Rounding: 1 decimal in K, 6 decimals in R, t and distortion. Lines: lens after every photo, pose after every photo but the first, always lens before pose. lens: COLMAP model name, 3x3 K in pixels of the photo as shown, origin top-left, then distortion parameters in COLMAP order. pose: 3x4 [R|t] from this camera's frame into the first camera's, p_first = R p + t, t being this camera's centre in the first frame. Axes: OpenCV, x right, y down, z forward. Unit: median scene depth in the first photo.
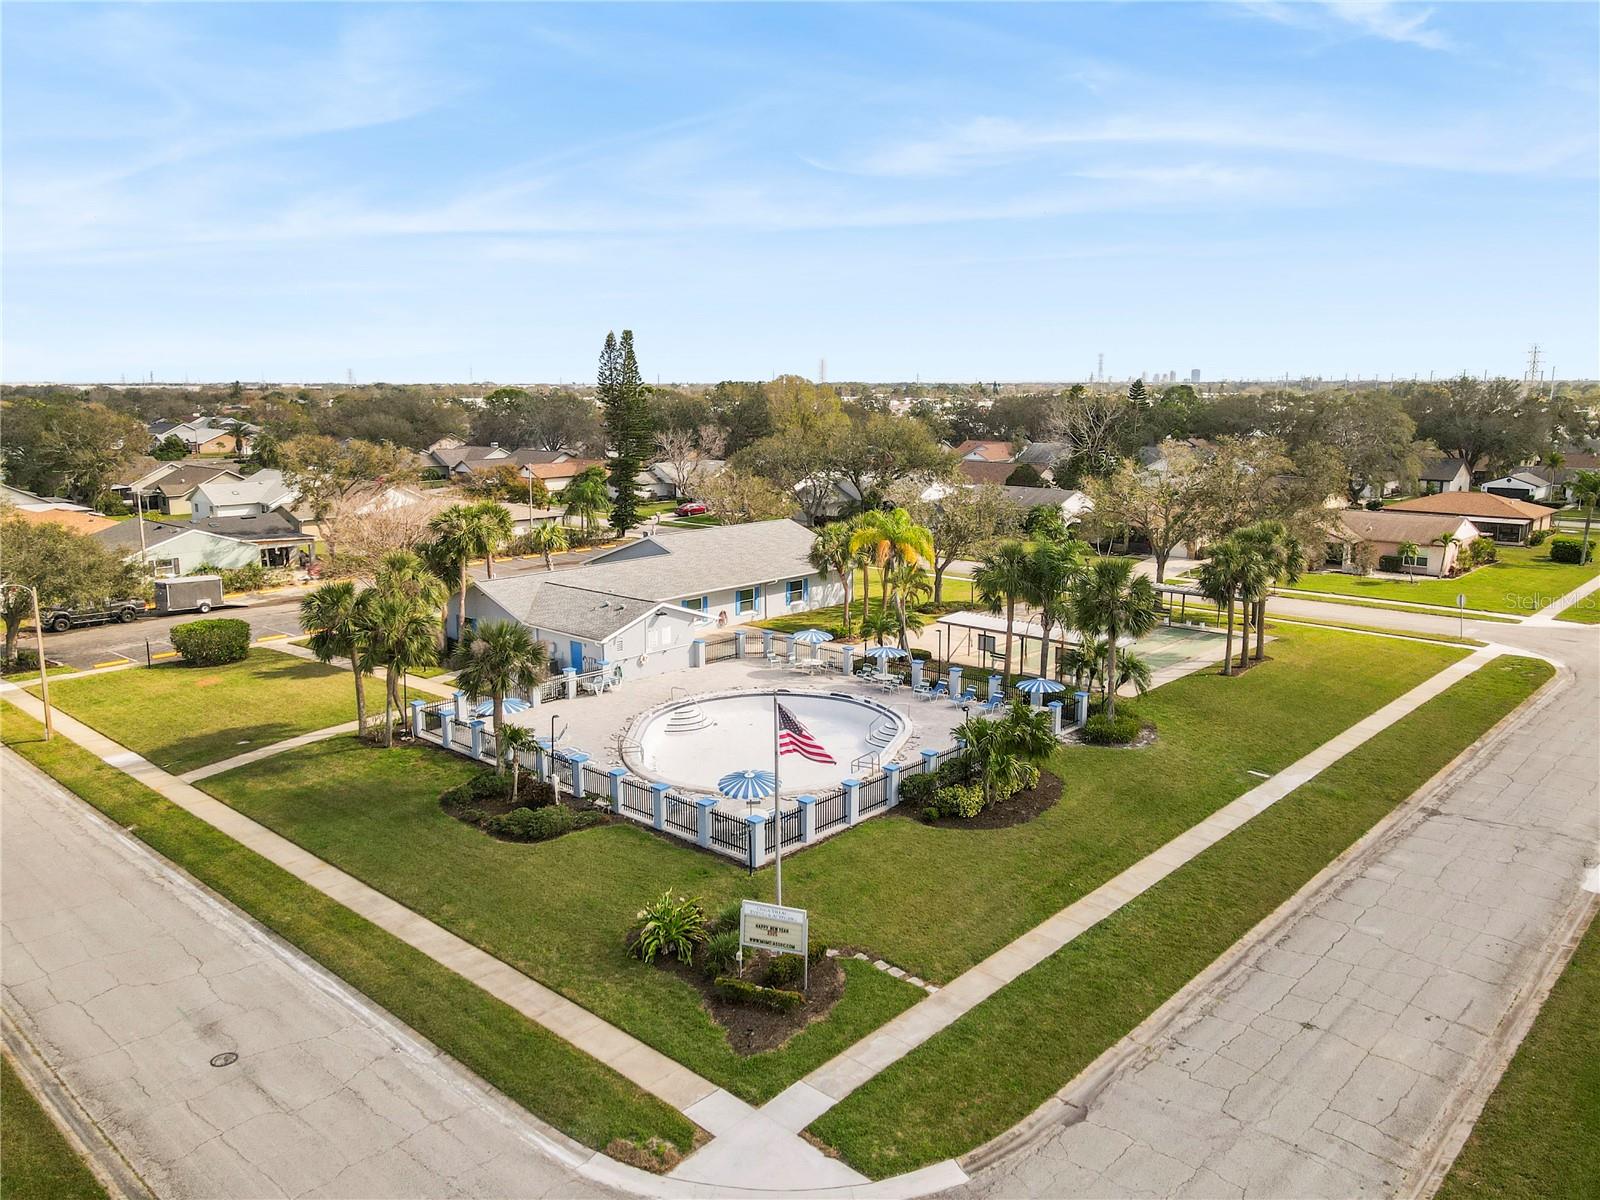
lens RADIAL K [[1152.7, 0, 800.2], [0, 1152.7, 600.5], [0, 0, 1]] dist [-0.023654, 0.007084]
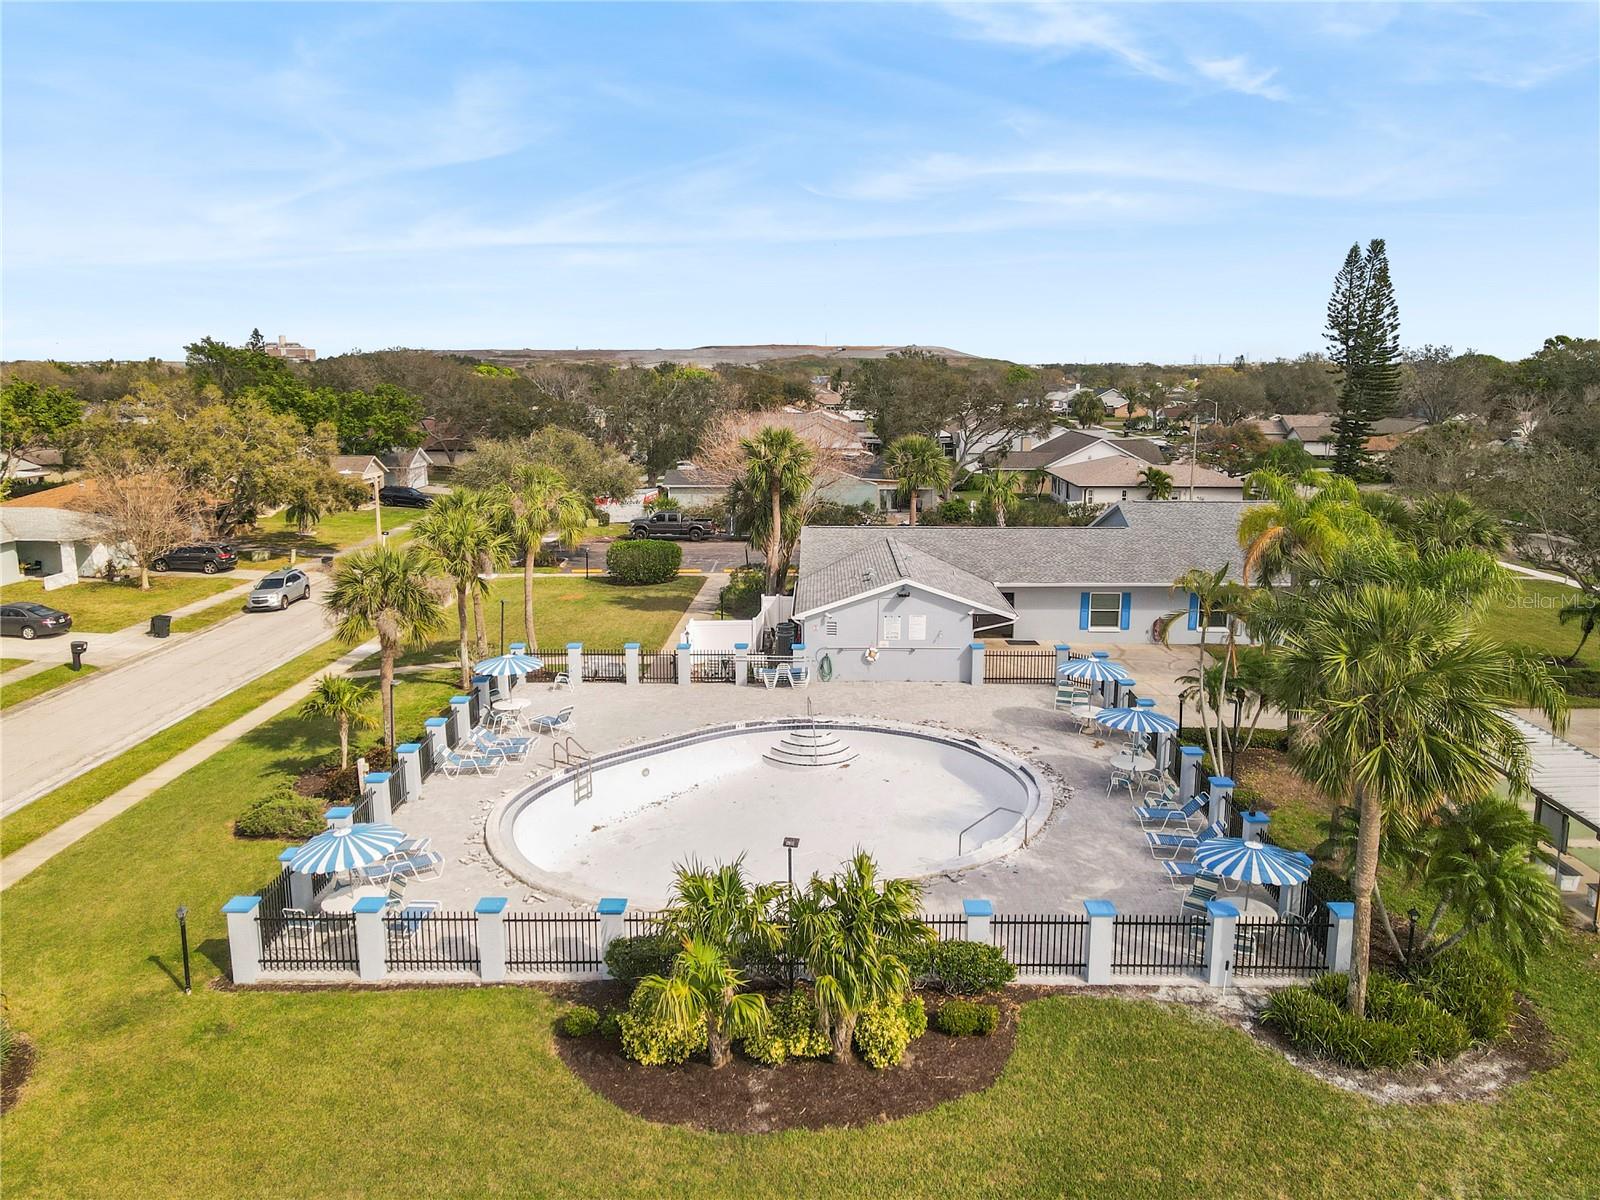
lens RADIAL K [[1152.7, 0, 798.0], [0, 1152.7, 598.2], [0, 0, 1]] dist [-0.023654, 0.007084]
pose [[0.660292, 0.143164, -0.737237, 0.365227], [-0.132302, 0.988484, 0.073460, -0.029962], [0.739263, 0.049033, 0.671629, 0.523443]]
